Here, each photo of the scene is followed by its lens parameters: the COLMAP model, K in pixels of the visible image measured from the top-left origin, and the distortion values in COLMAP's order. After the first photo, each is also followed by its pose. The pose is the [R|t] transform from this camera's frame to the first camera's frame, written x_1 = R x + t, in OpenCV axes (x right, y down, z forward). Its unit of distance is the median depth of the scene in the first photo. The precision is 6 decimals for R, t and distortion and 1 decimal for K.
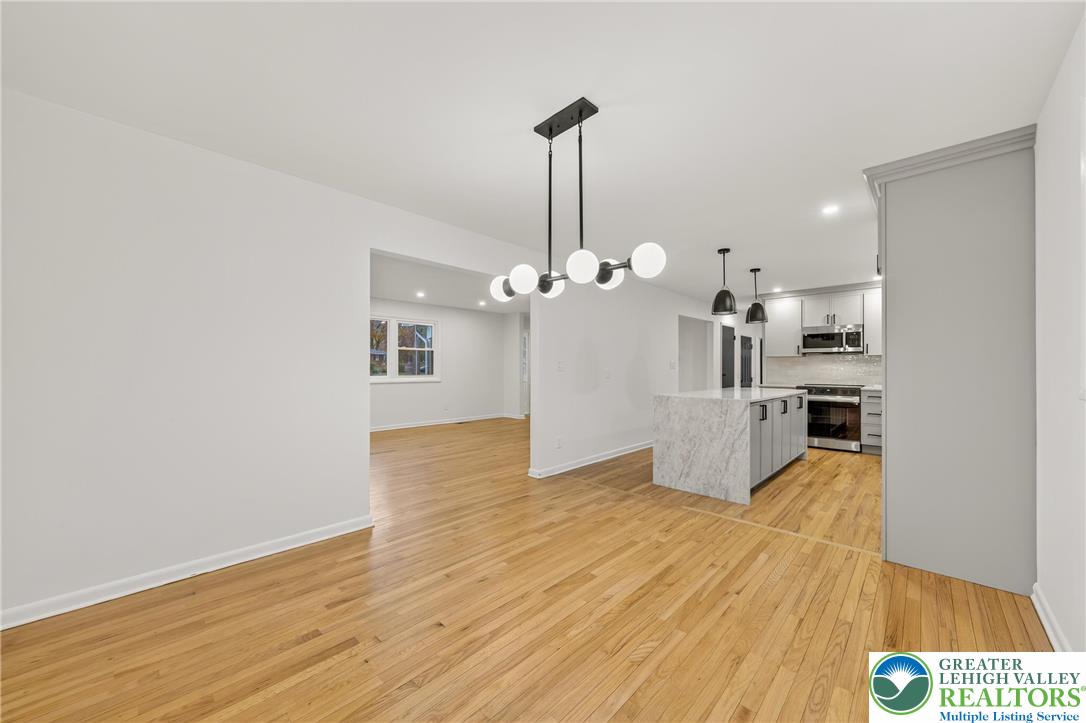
lens RADIAL K [[380.3, 0, 546.0], [0, 380.3, 366.0], [0, 0, 1]] dist [0.001067, 0.000115]
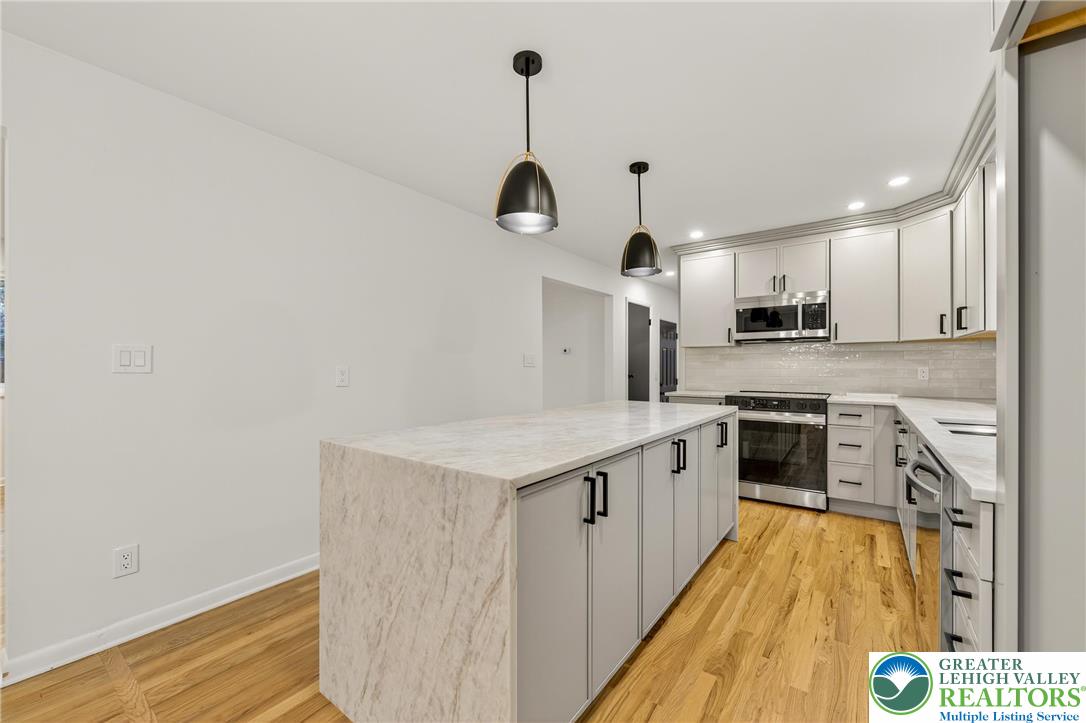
lens RADIAL K [[424.7, 0, 533.7], [0, 424.7, 365.9], [0, 0, 1]] dist [-0.004042, -0.000221]
pose [[0.992789, -0.005556, 0.119744, 0.312366], [0.005354, 0.999984, 0.002005, 0.004051], [-0.119753, -0.001350, 0.992803, 0.420635]]
